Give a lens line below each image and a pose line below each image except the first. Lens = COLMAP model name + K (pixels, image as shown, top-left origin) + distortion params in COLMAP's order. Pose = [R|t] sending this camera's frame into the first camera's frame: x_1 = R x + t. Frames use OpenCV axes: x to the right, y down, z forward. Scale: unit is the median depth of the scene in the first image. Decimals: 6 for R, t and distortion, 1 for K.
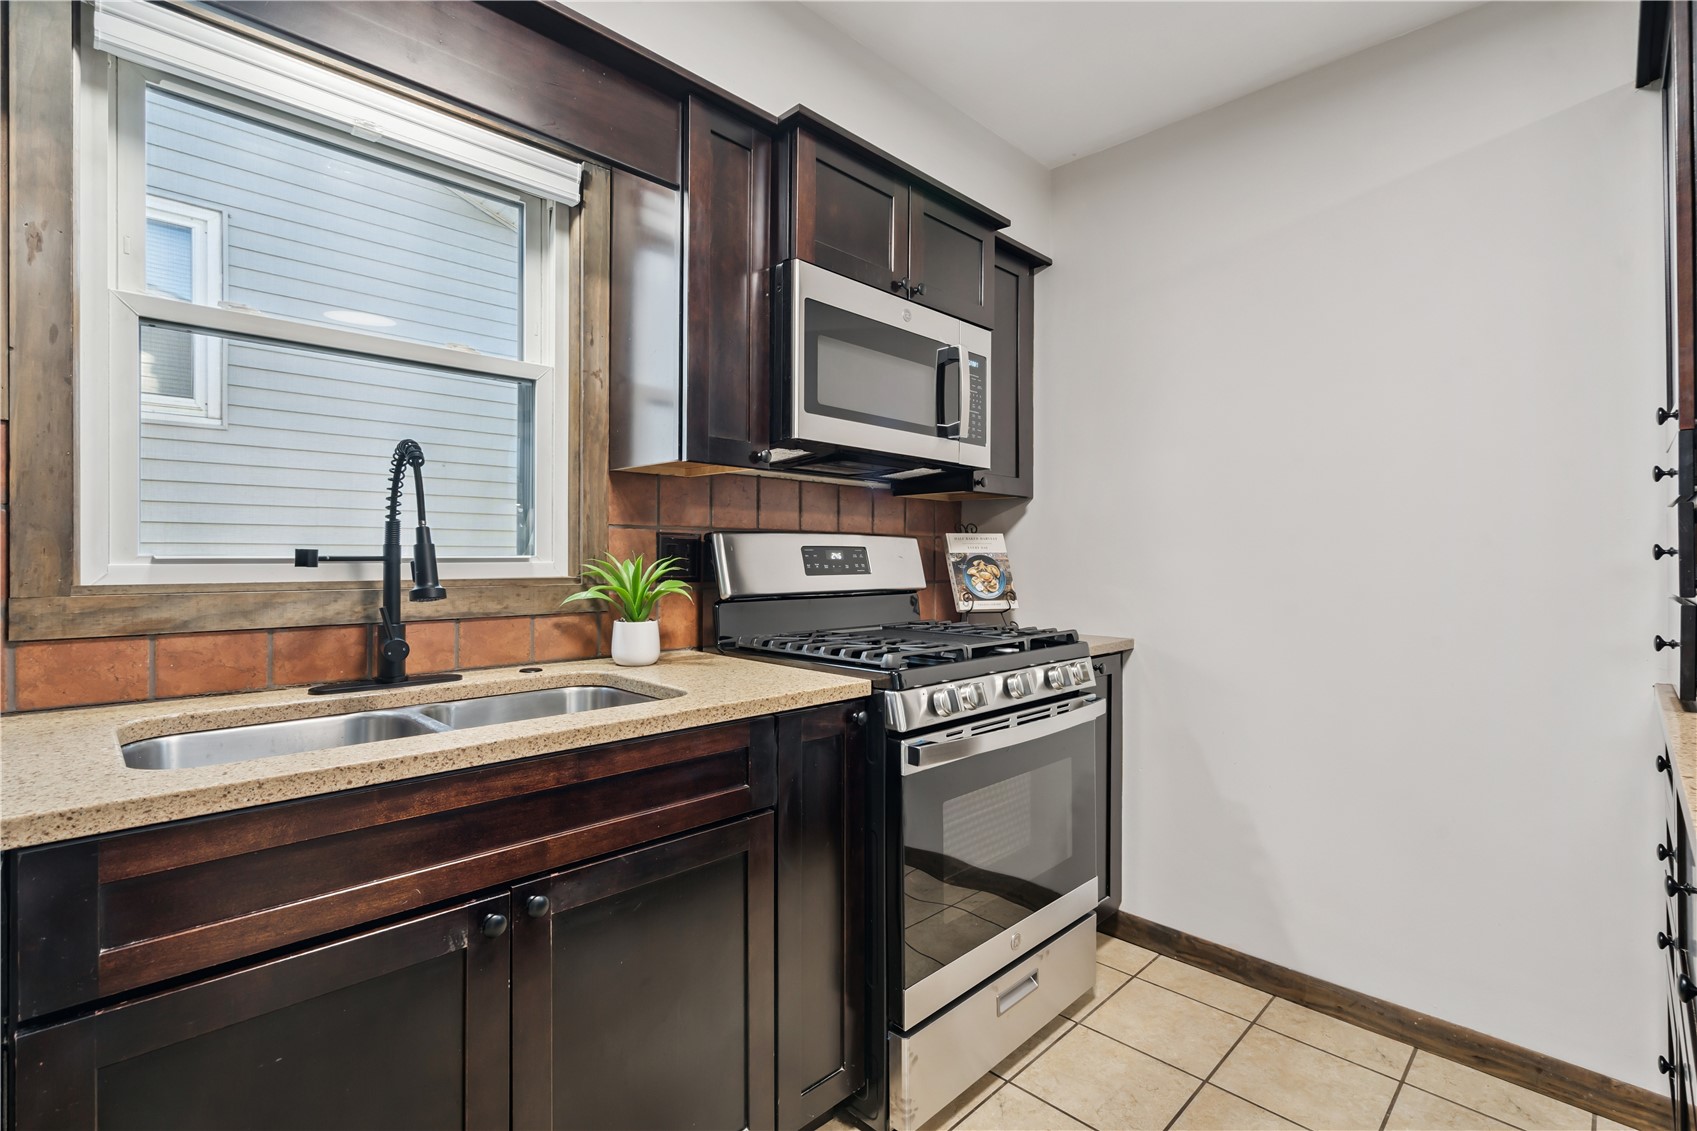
lens RADIAL K [[775.5, 0, 849.0], [0, 775.5, 561.6], [0, 0, 1]] dist [-0.009898, 0.003344]
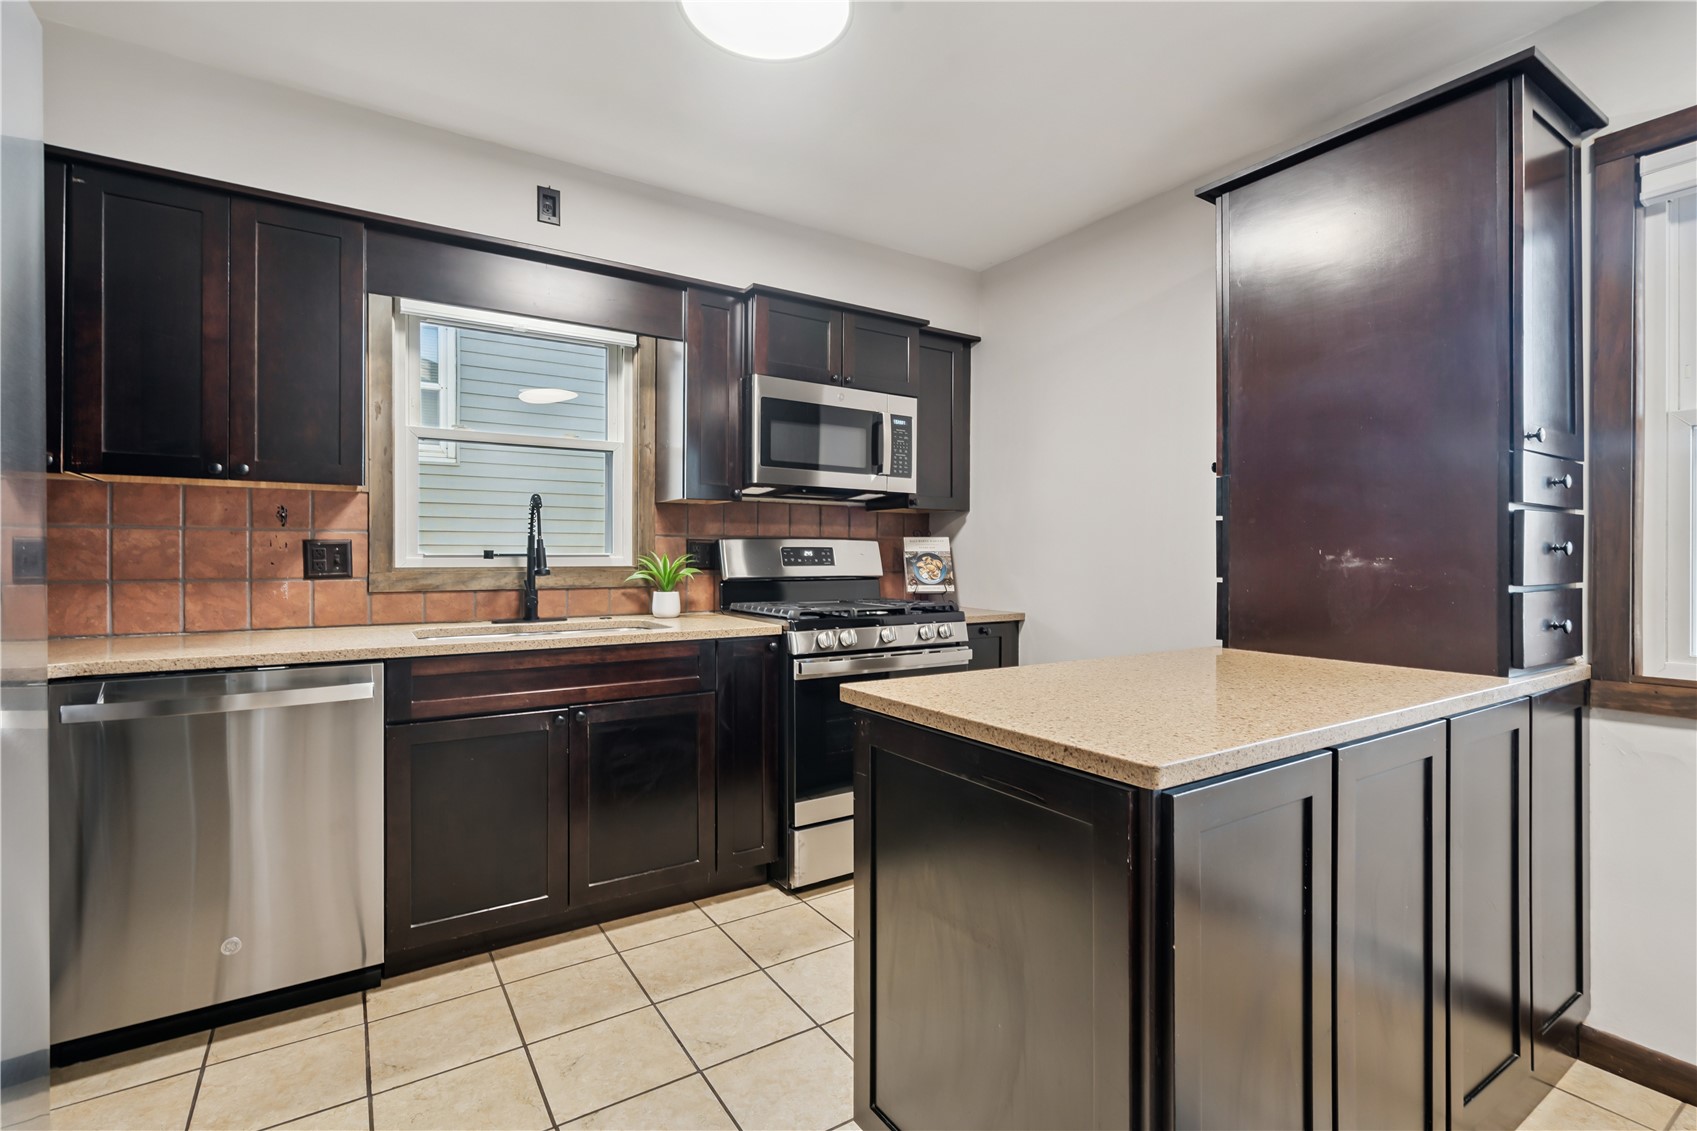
lens RADIAL K [[775.5, 0, 848.9], [0, 775.5, 561.4], [0, 0, 1]] dist [-0.009898, 0.003344]
pose [[0.976979, 0.000723, -0.213333, 0.476123], [-0.000261, 0.999998, 0.002193, 0.006092], [0.213334, -0.002086, 0.976977, -0.571634]]
